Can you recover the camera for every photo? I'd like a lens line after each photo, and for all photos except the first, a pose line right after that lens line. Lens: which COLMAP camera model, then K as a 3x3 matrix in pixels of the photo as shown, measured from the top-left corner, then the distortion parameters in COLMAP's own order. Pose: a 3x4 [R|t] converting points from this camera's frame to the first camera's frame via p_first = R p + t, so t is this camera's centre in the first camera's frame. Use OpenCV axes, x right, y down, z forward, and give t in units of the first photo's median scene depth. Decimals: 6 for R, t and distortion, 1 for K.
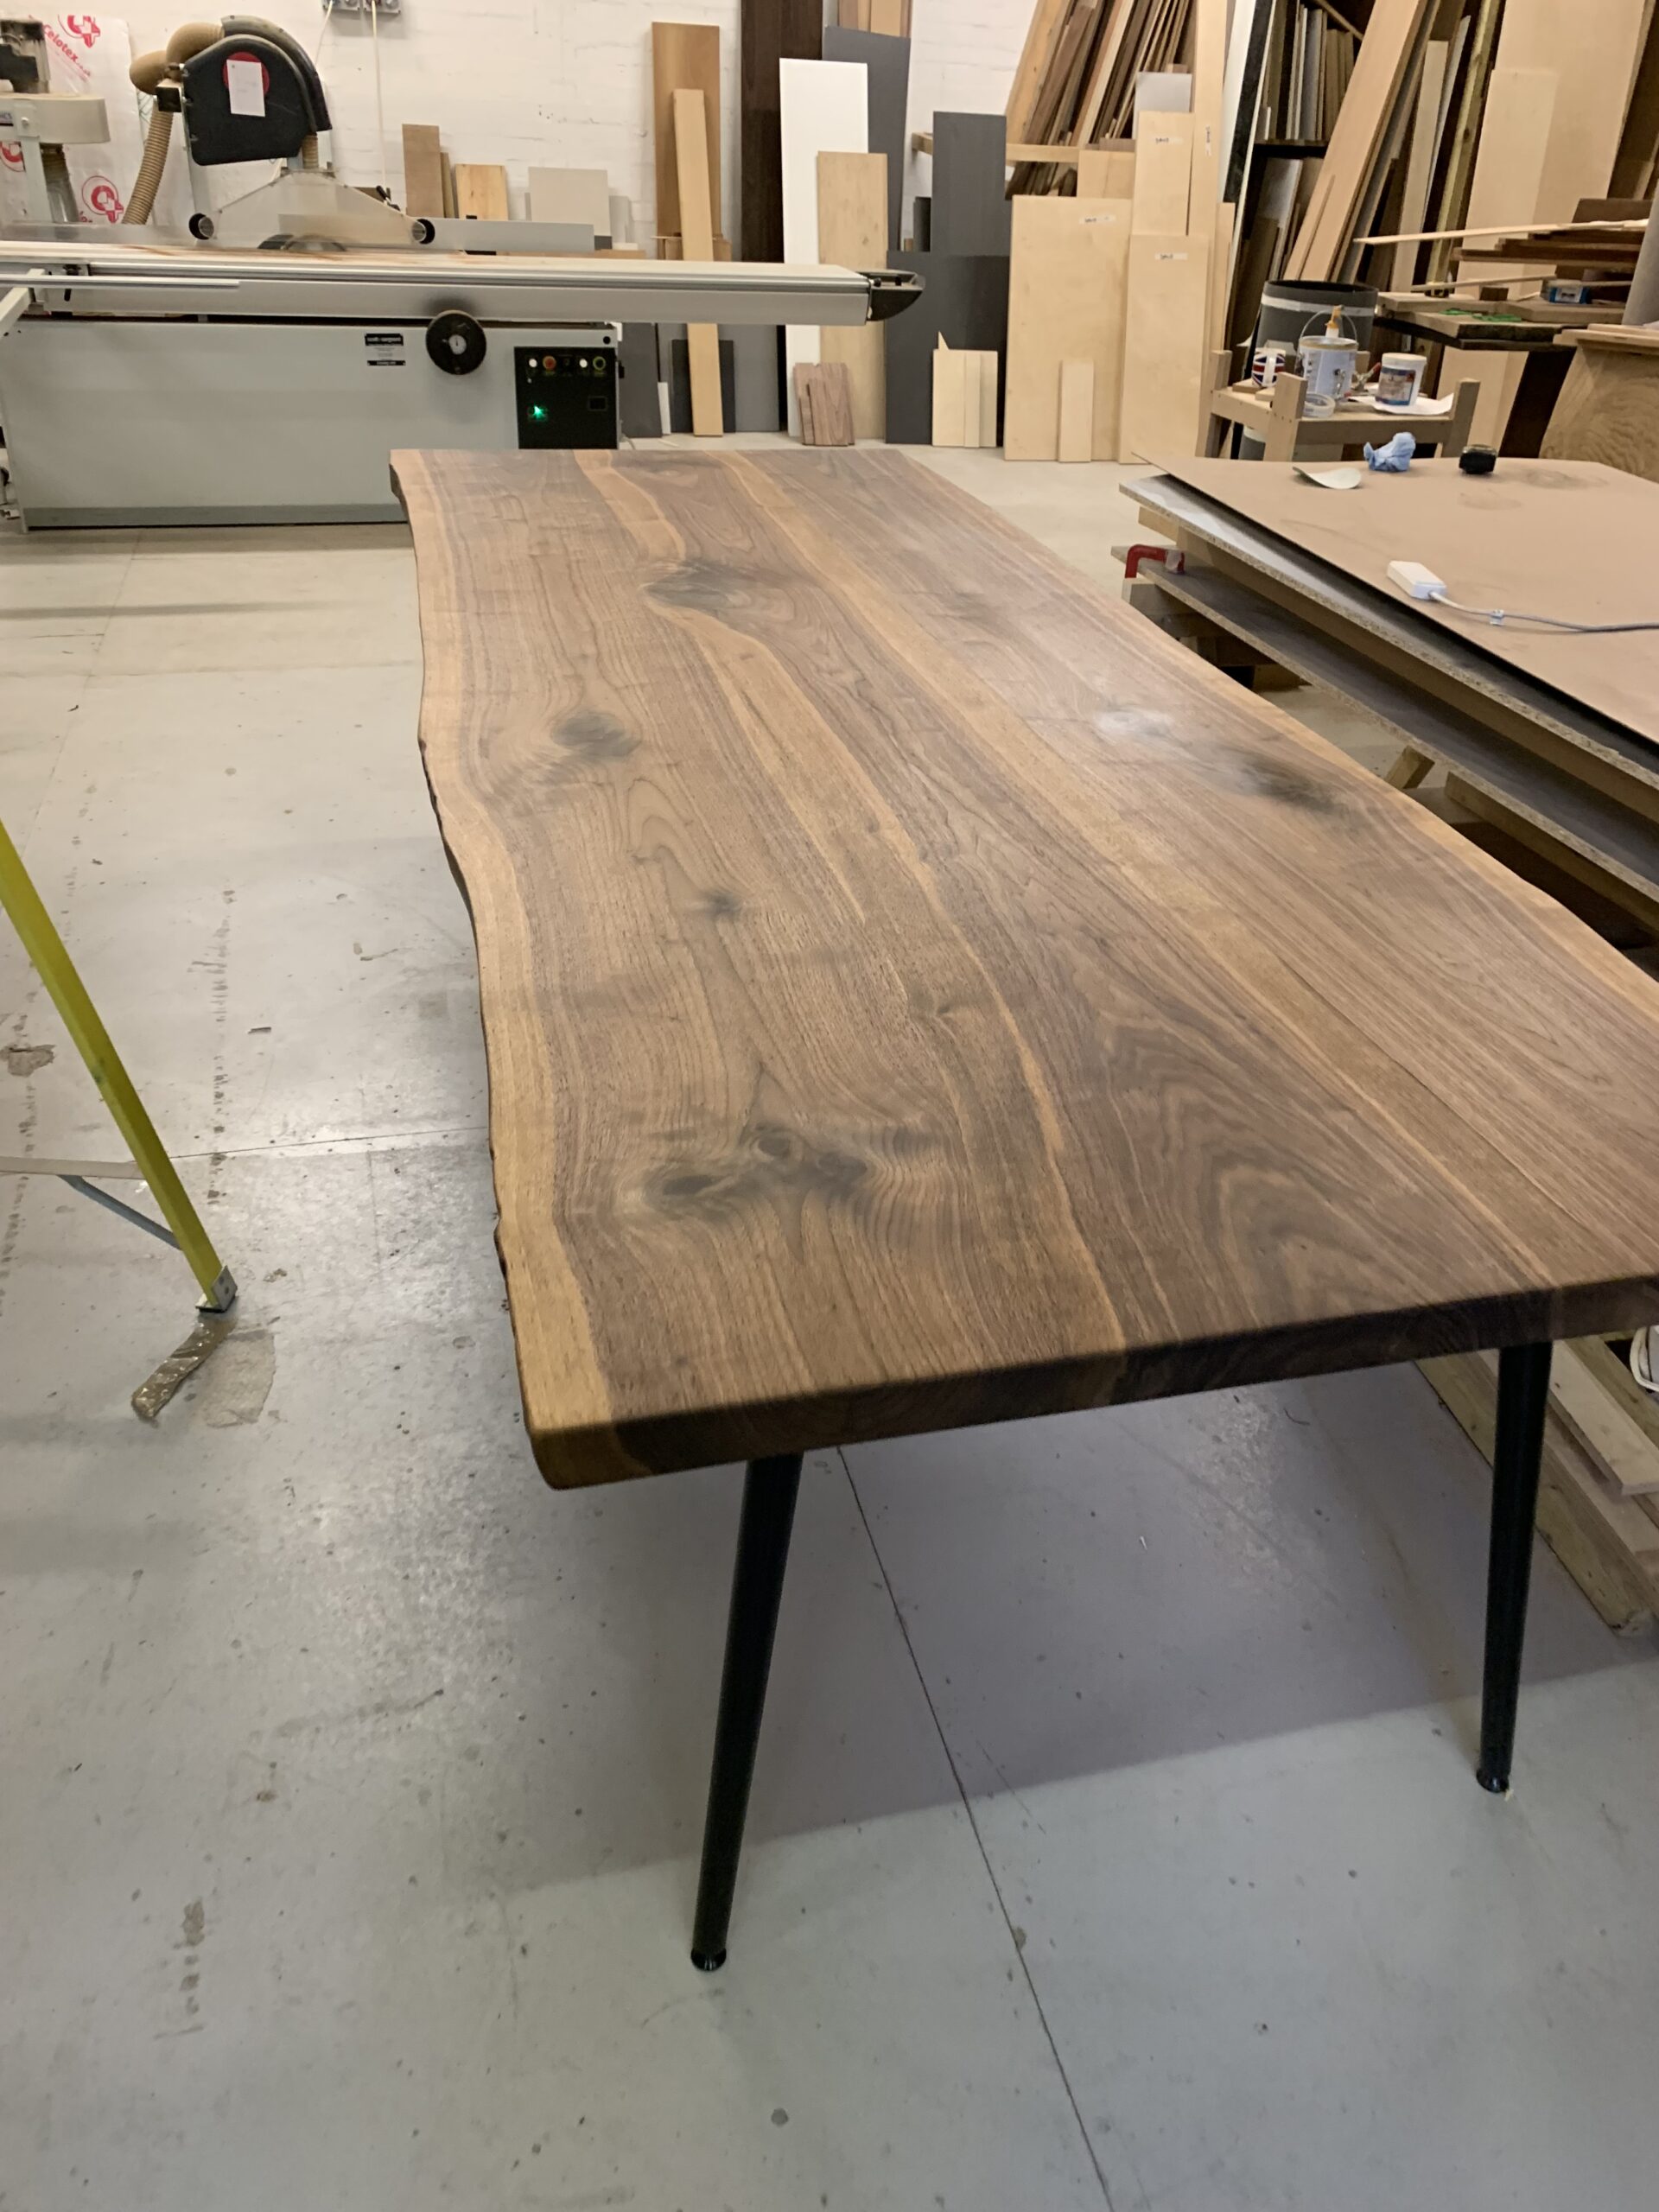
lens RADIAL K [[1683.4, 0, 832.7], [0, 1683.4, 1106.5], [0, 0, 1]] dist [0.063229, -0.003061]
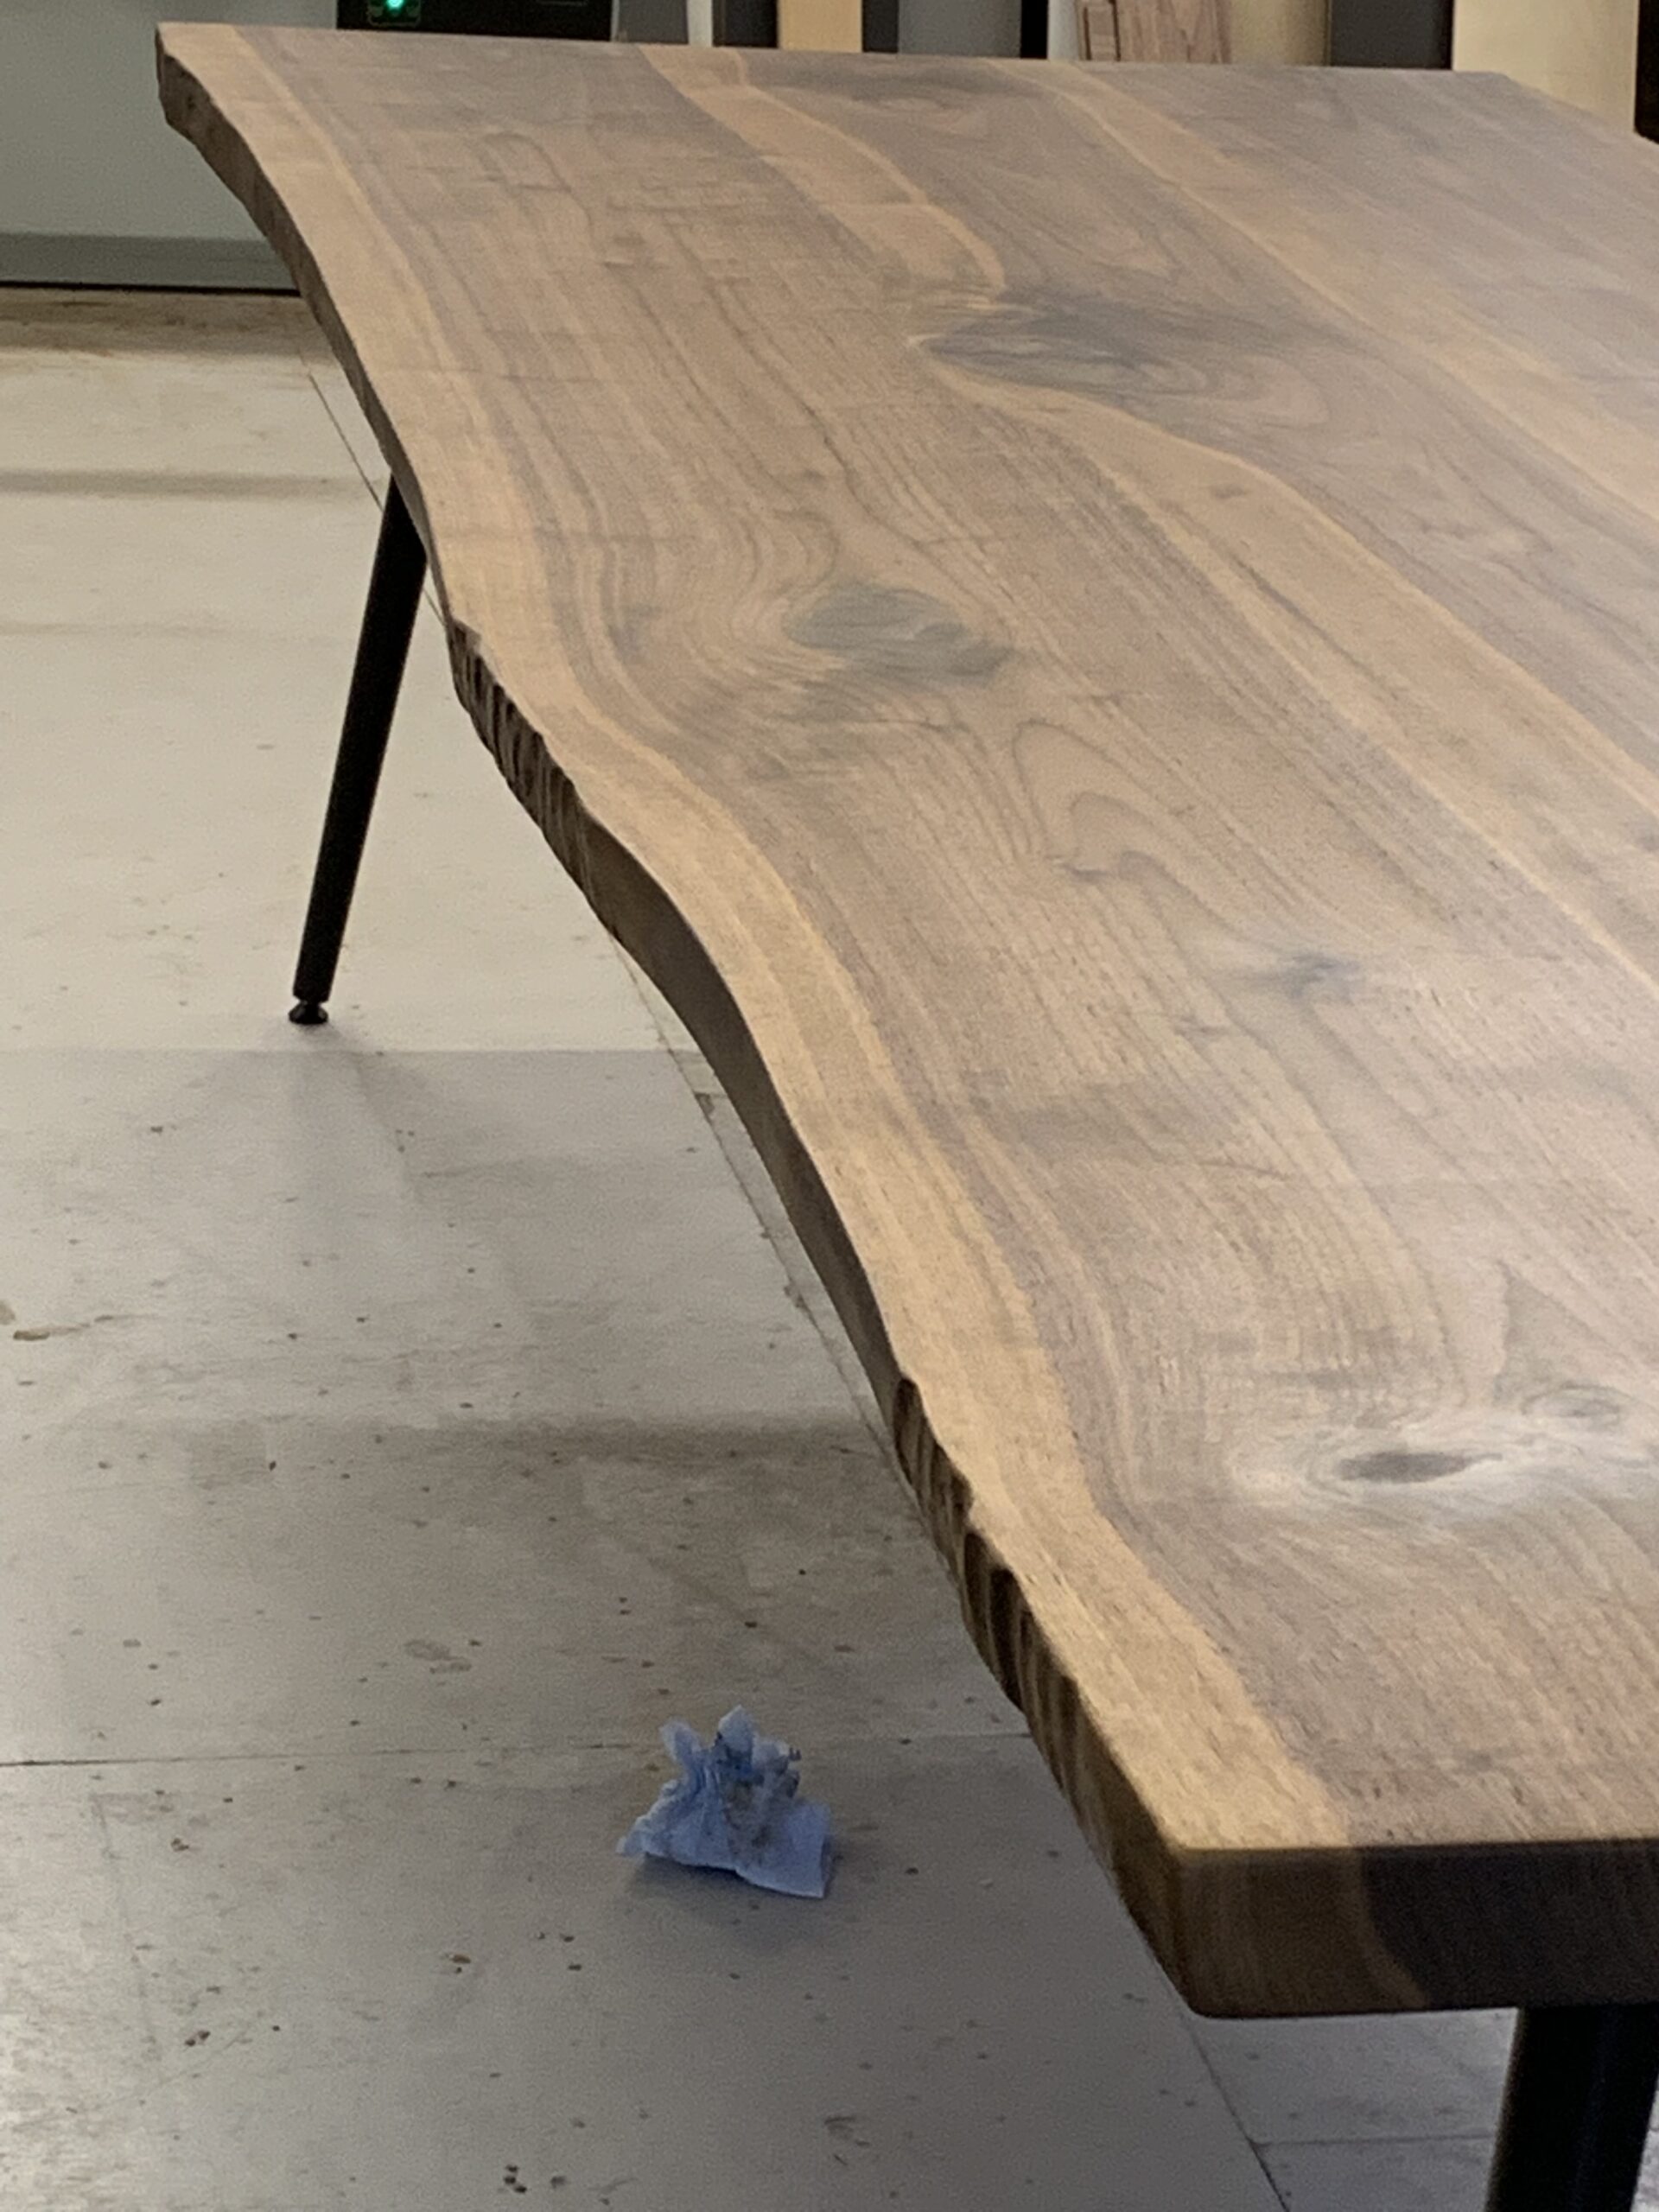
lens RADIAL K [[5384.2, 0, 827.9], [0, 5384.2, 1105.1], [0, 0, 1]] dist [0.363669, 0.000000]
pose [[0.998876, 0.039265, -0.026554, -0.105768], [-0.043964, 0.976862, -0.209301, 0.133917], [0.017721, 0.210233, 0.977491, -0.178540]]
